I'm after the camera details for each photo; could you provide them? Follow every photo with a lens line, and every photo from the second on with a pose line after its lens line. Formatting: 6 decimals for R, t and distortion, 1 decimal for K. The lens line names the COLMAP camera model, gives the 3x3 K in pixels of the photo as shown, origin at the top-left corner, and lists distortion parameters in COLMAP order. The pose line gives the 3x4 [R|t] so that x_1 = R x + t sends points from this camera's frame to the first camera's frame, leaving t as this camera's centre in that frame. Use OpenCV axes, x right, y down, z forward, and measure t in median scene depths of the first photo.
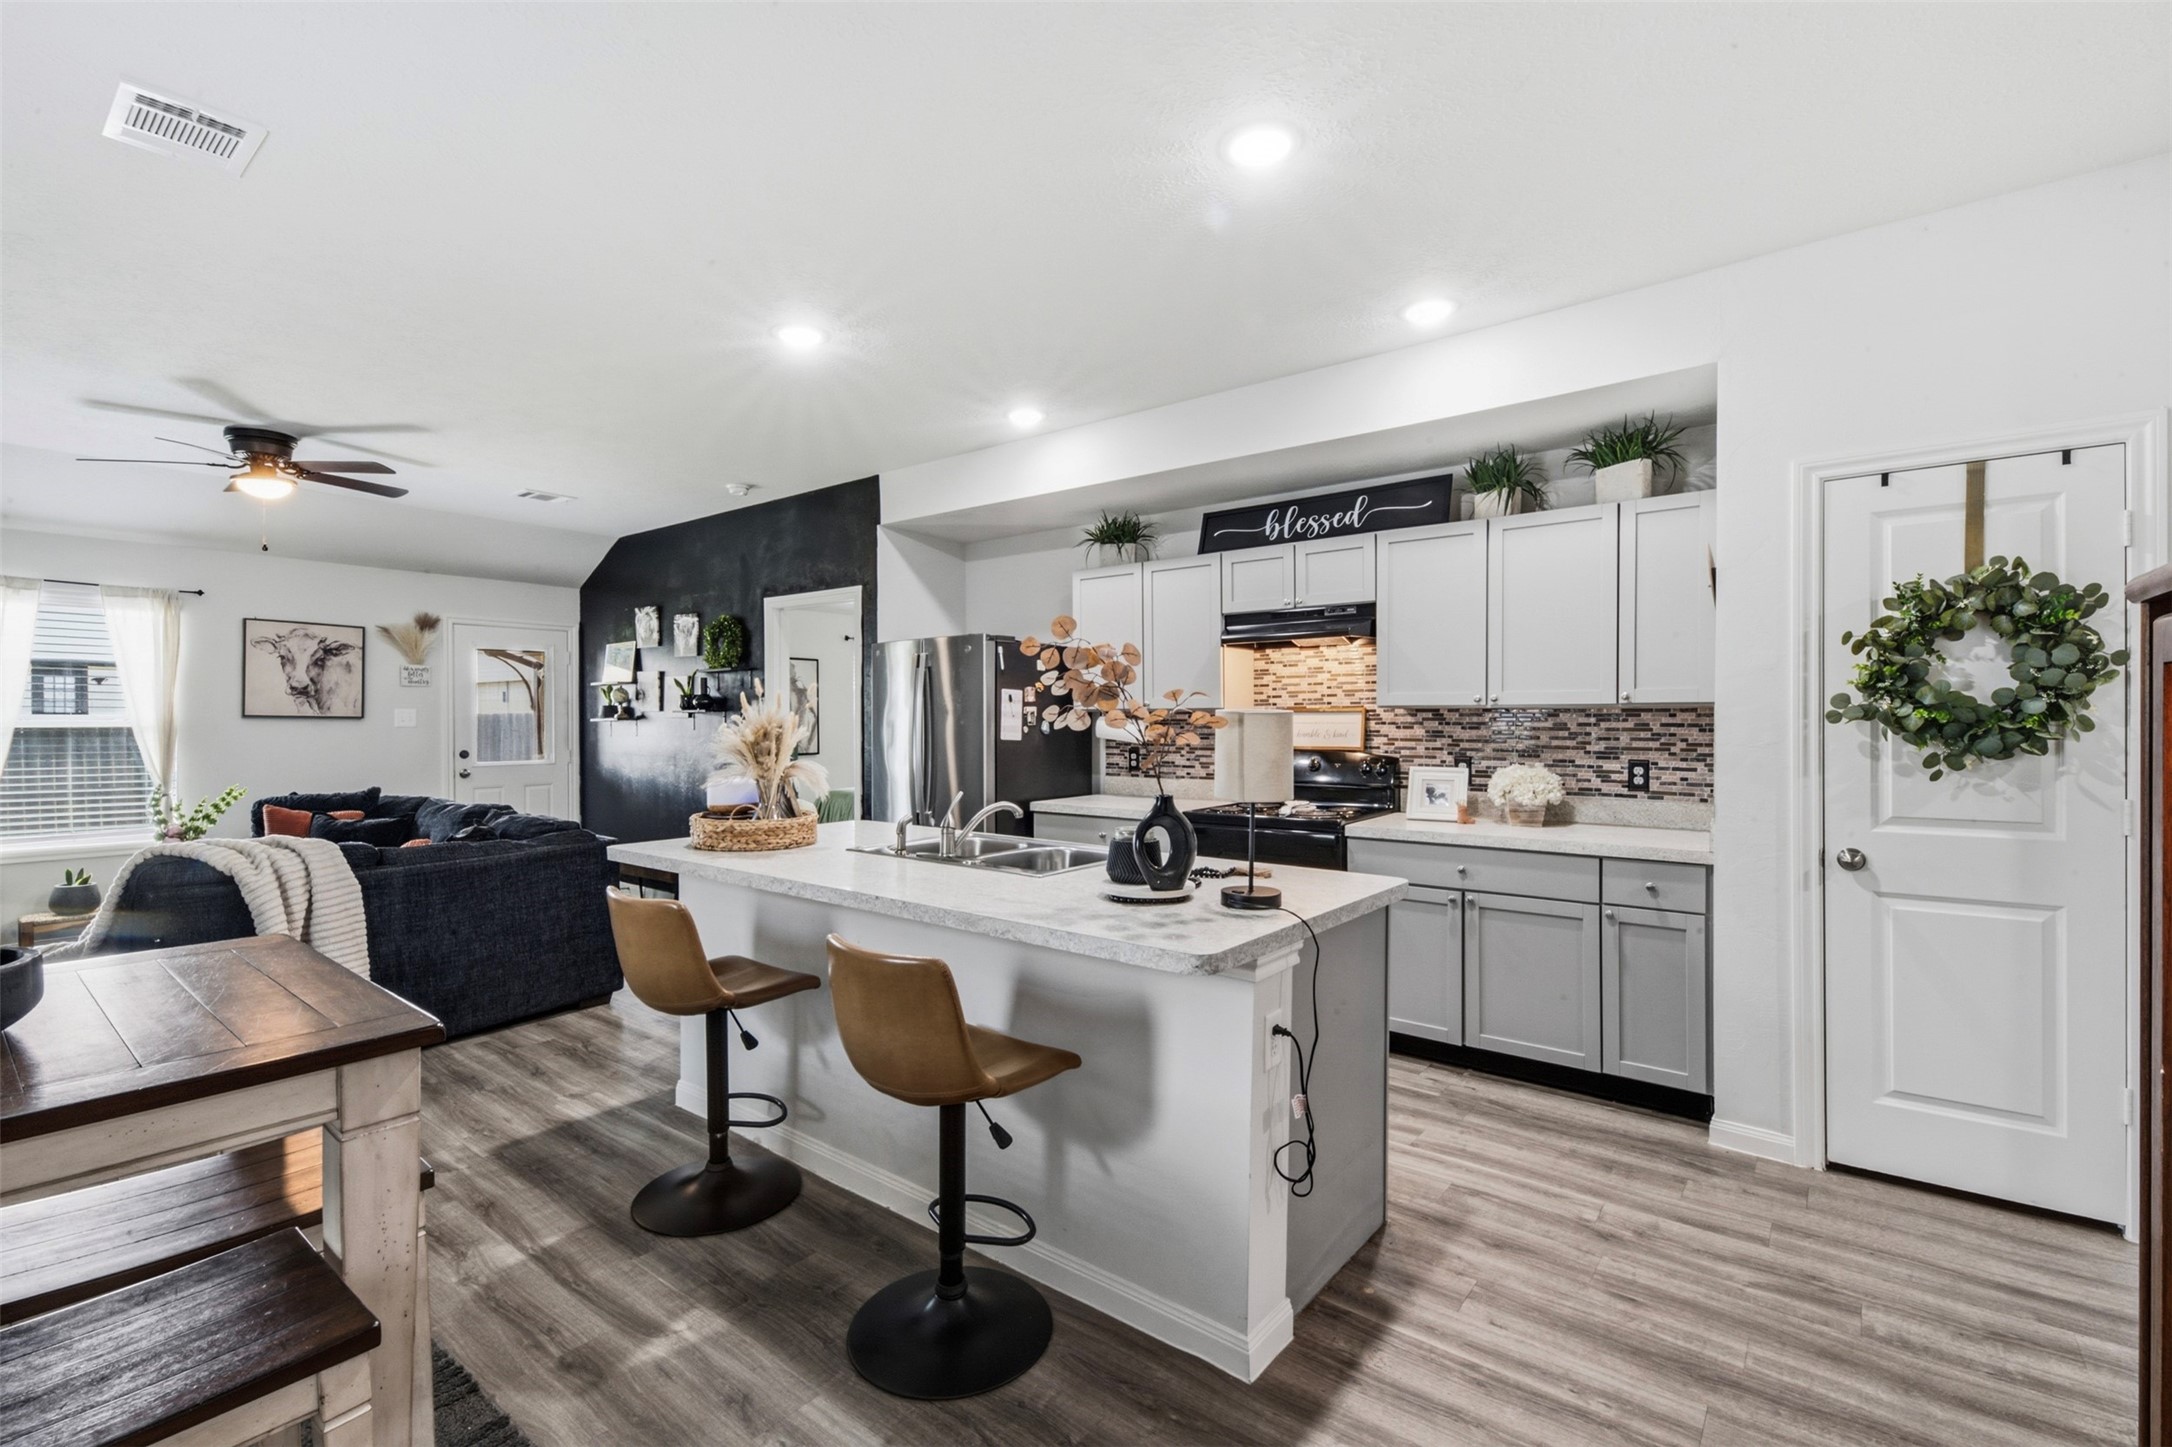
lens RADIAL K [[957.4, 0, 1080.3], [0, 957.4, 725.6], [0, 0, 1]] dist [0.009693, -0.000139]
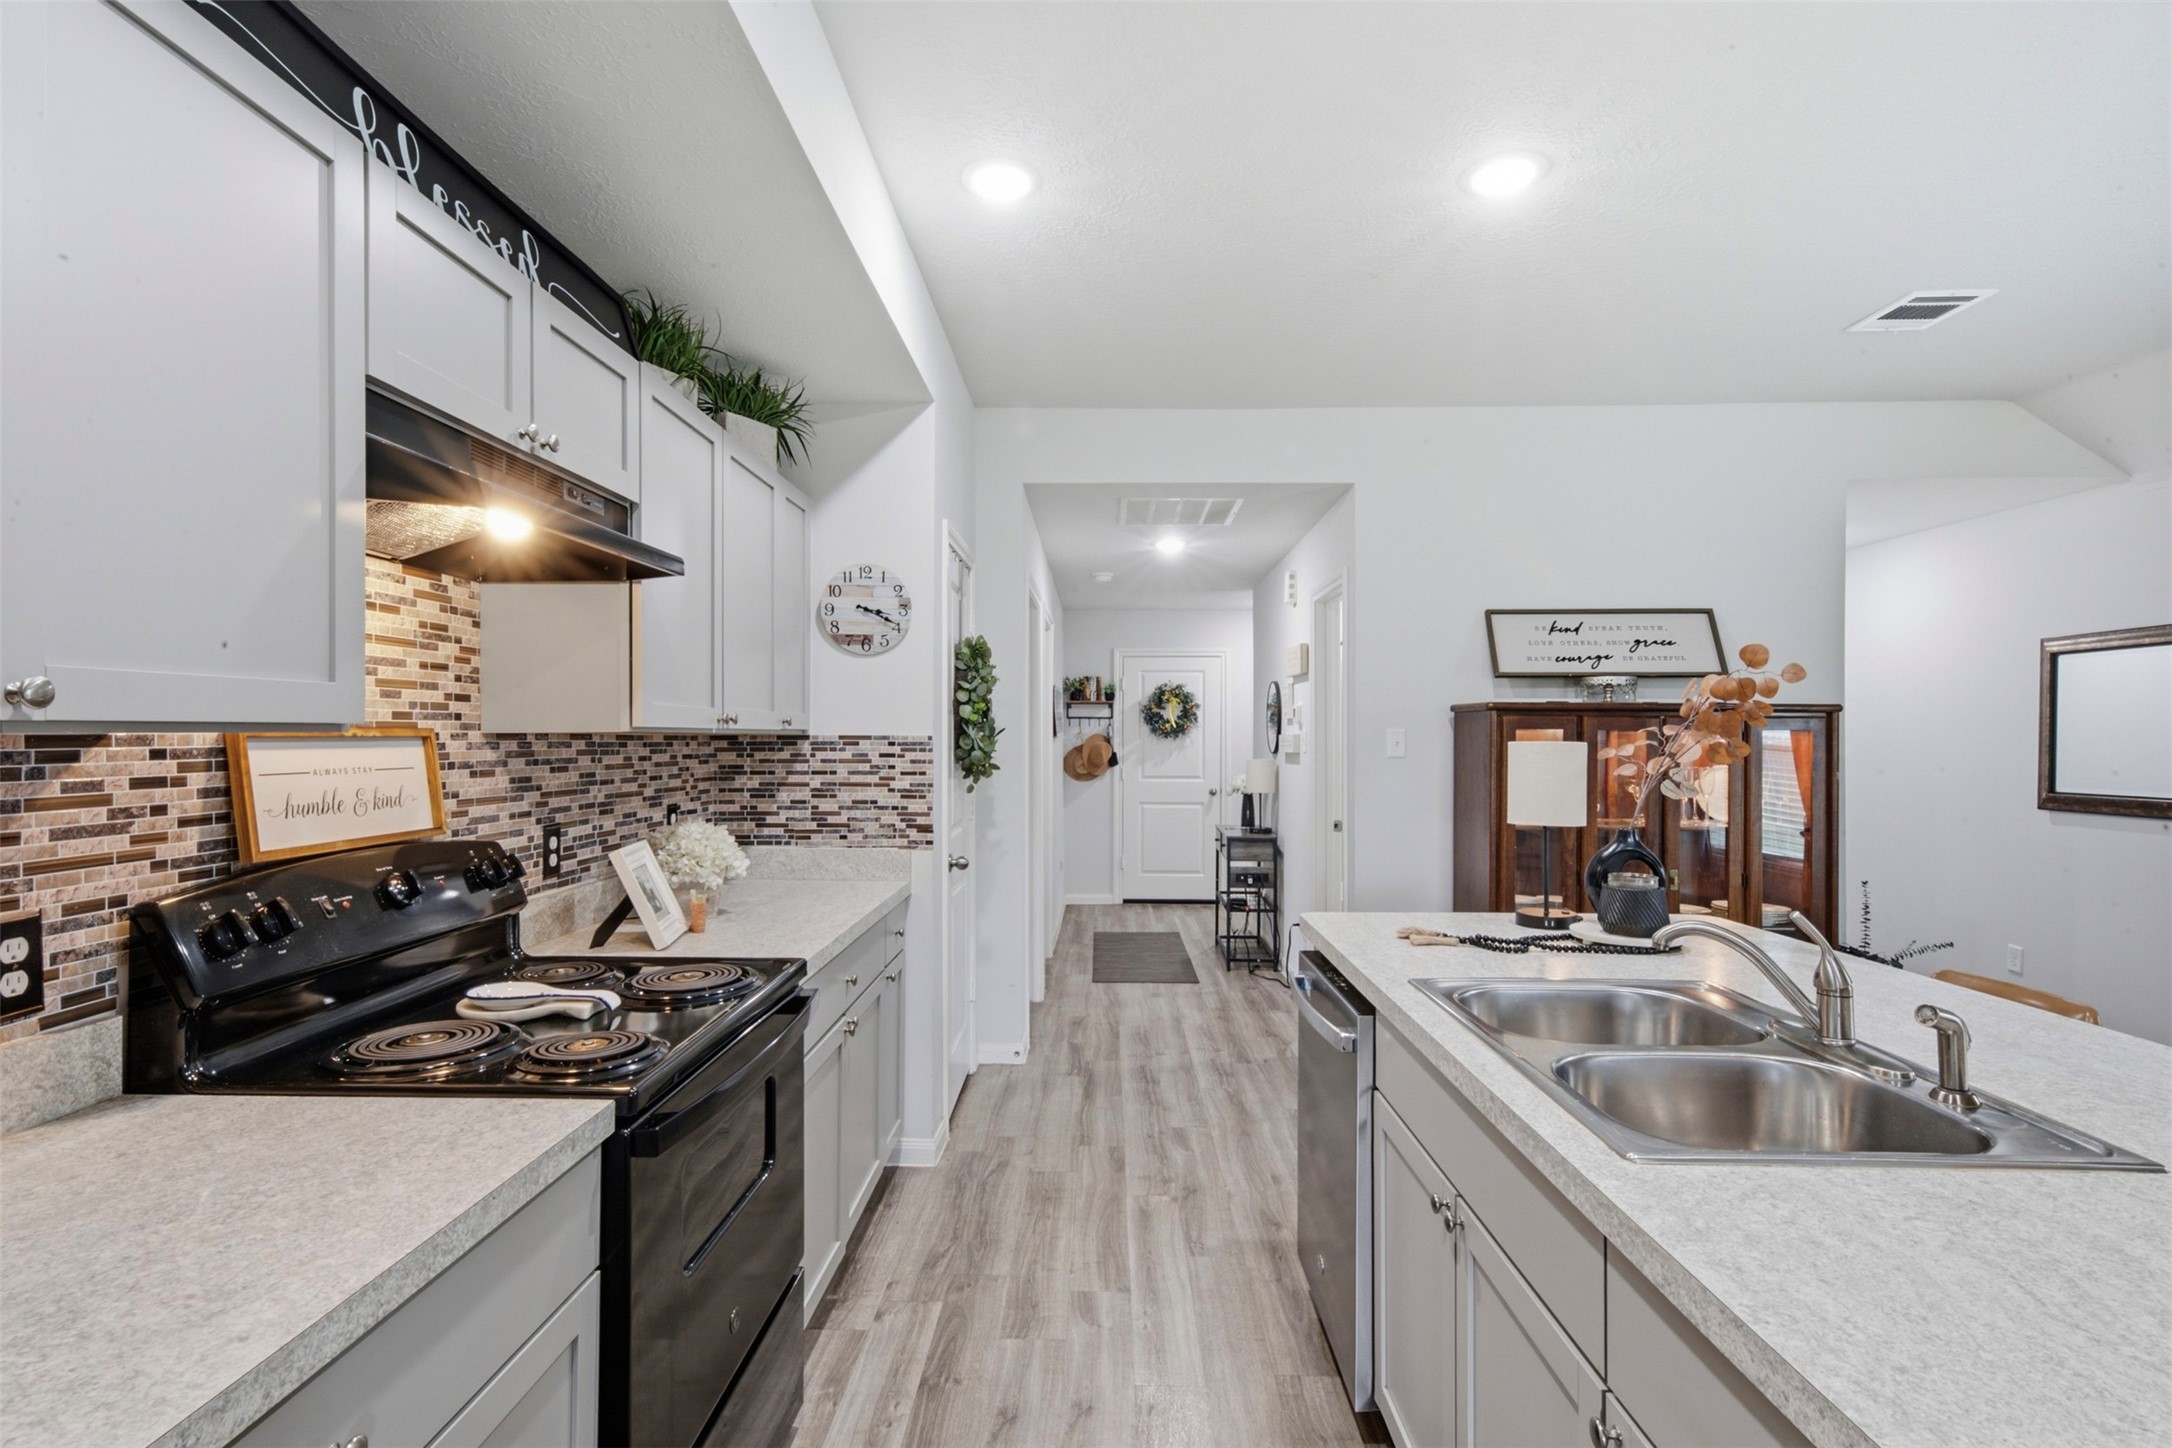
lens RADIAL K [[1036.5, 0, 1075.0], [0, 1036.5, 744.3], [0, 0, 1]] dist [-0.000461, 0.000022]
pose [[-0.601296, -0.003325, 0.799019, -0.187233], [0.008553, 0.999907, 0.010597, -0.012663], [-0.798980, 0.013206, -0.601212, 0.939545]]
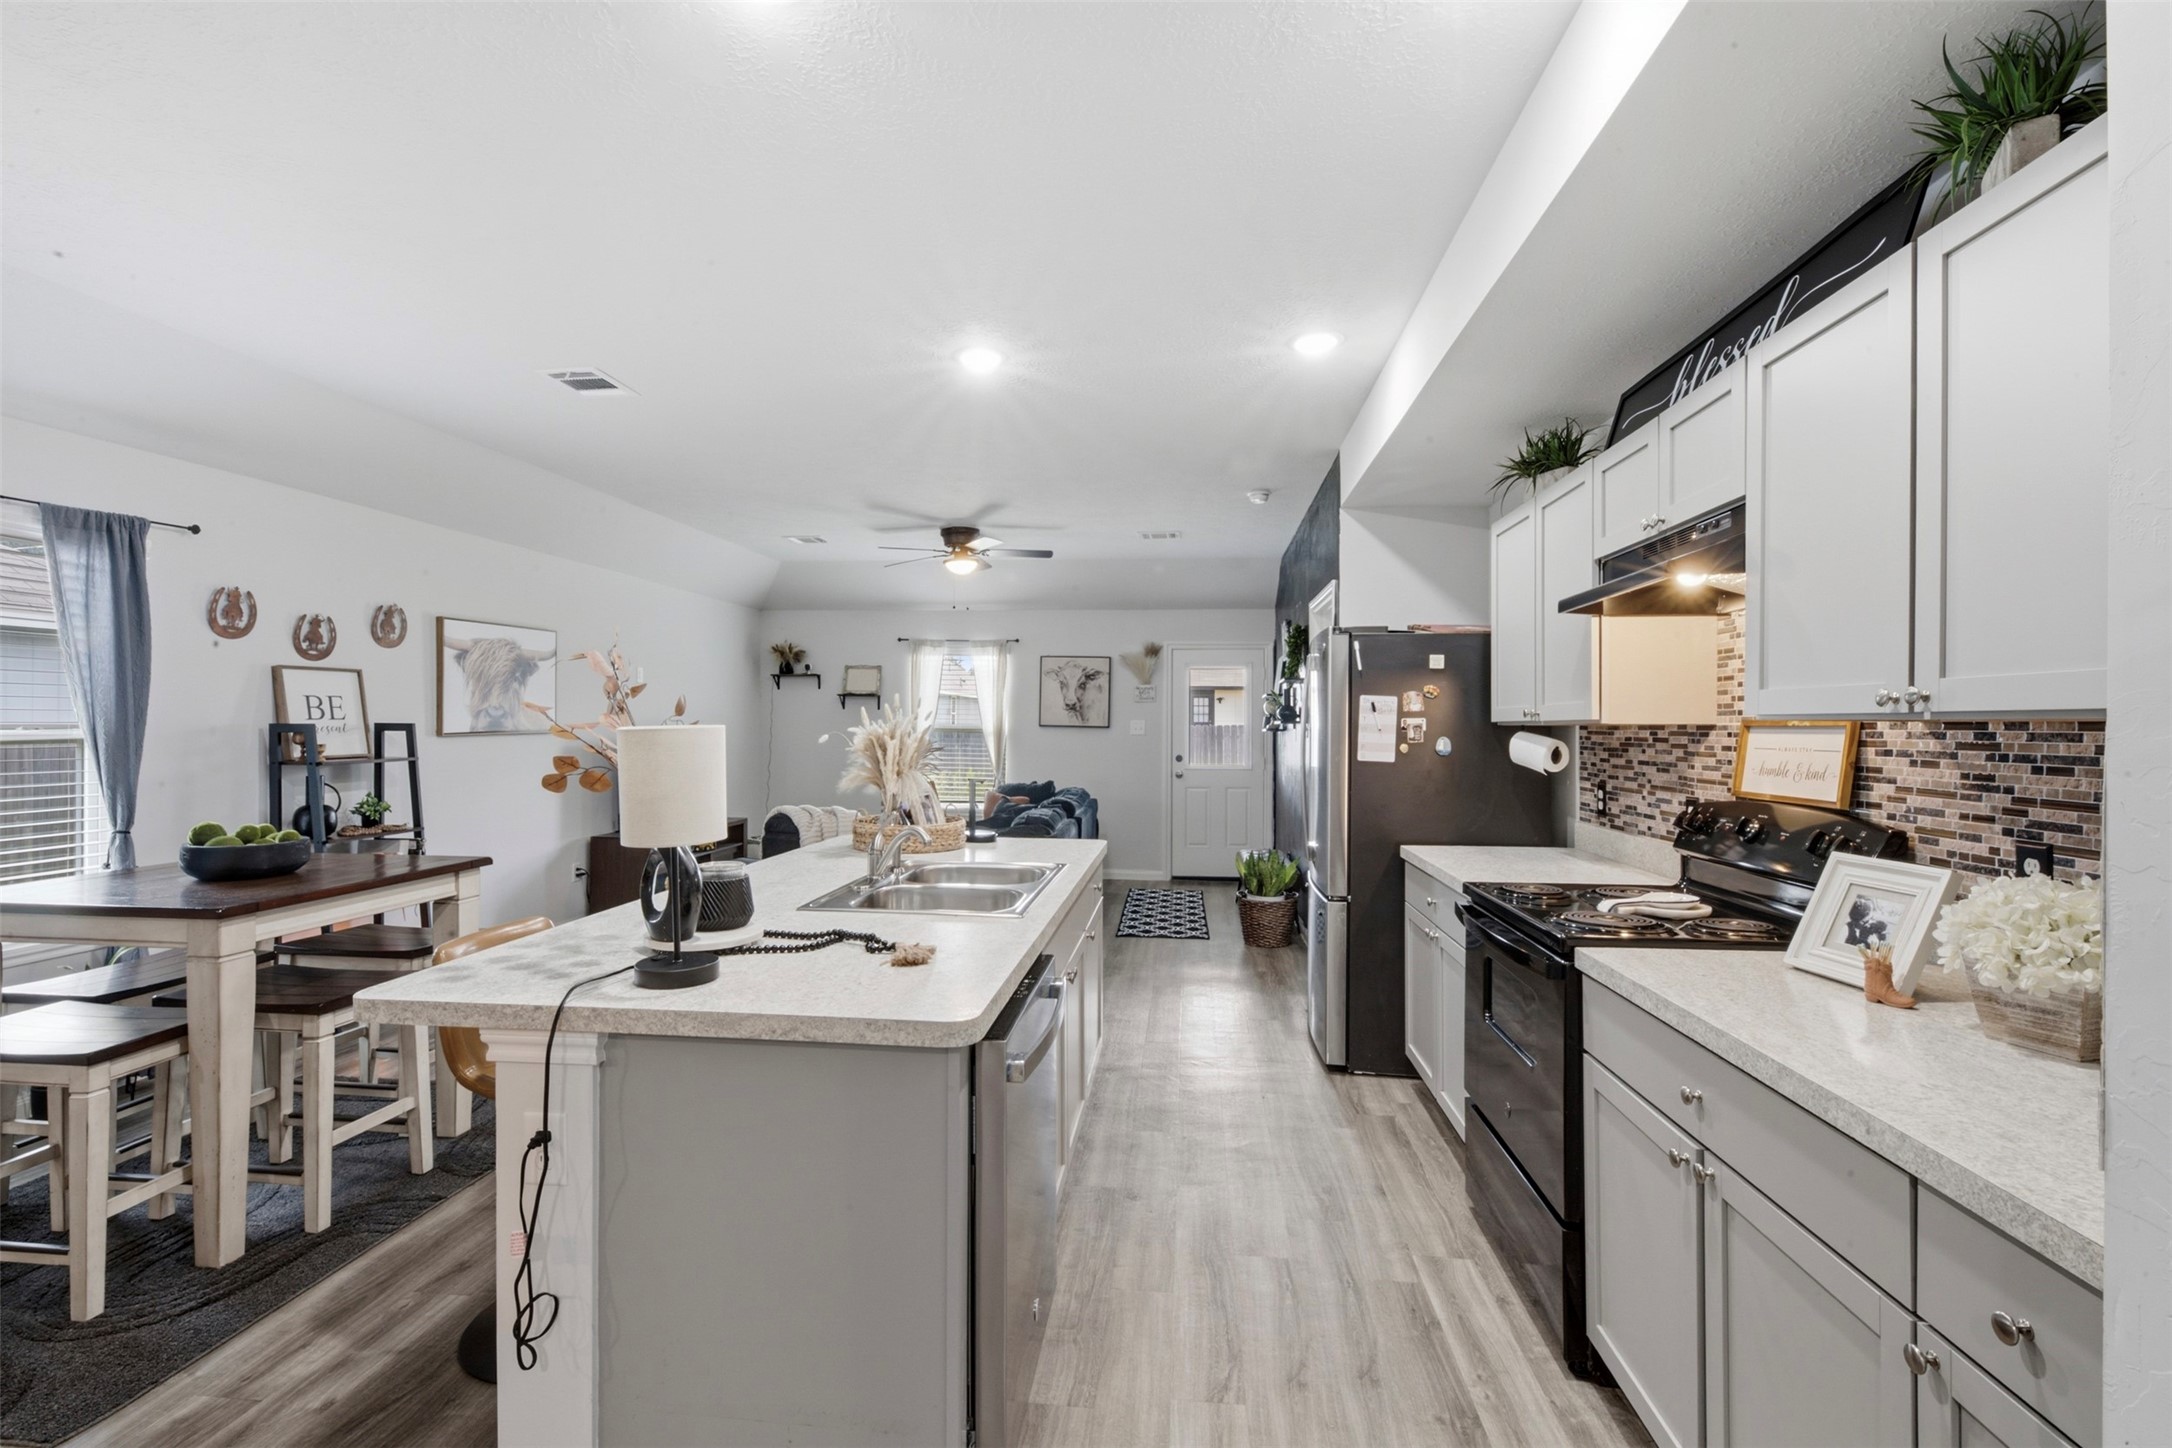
lens RADIAL K [[957.4, 0, 1079.1], [0, 957.4, 726.6], [0, 0, 1]] dist [0.009693, -0.000139]
pose [[0.526684, 0.005058, -0.850046, 0.447209], [-0.012018, 0.999927, -0.001497, -0.008557], [0.849976, 0.011004, 0.526706, 0.387948]]
